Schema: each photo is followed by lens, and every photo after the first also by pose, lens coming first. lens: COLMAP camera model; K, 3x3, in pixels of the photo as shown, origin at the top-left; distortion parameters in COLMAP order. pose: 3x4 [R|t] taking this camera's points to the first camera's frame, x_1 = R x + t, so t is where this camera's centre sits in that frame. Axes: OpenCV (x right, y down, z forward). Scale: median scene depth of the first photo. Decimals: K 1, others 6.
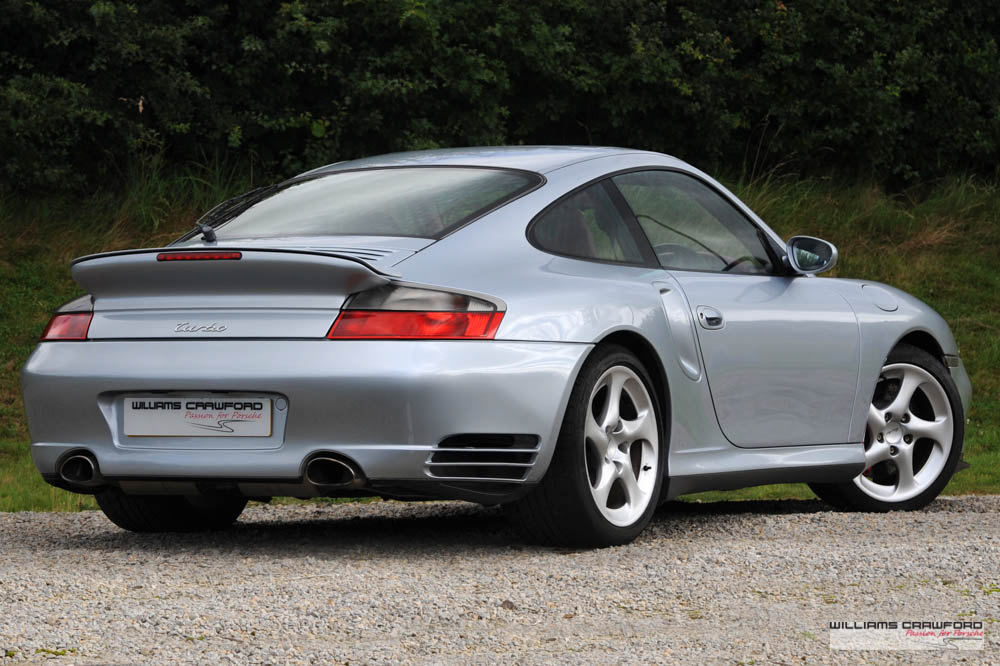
lens RADIAL K [[3178.7, 0, 500.0], [0, 3178.7, 333.0], [0, 0, 1]] dist [0.009255, -0.133529]
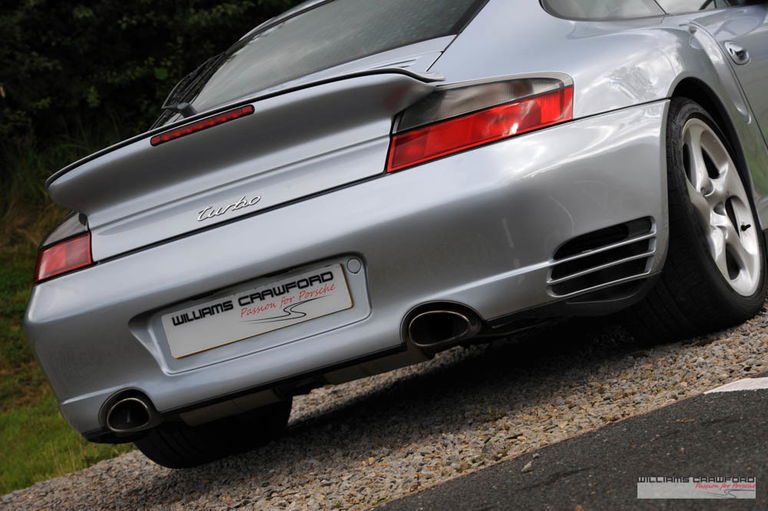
lens RADIAL K [[2221.9, 0, 384.0], [0, 2221.9, 255.5], [0, 0, 1]] dist [0.169834, -0.427199]
pose [[0.956093, -0.286050, 0.063731, -0.094116], [0.285626, 0.958210, 0.015864, 0.012504], [-0.065606, 0.003036, 0.997841, 0.411180]]
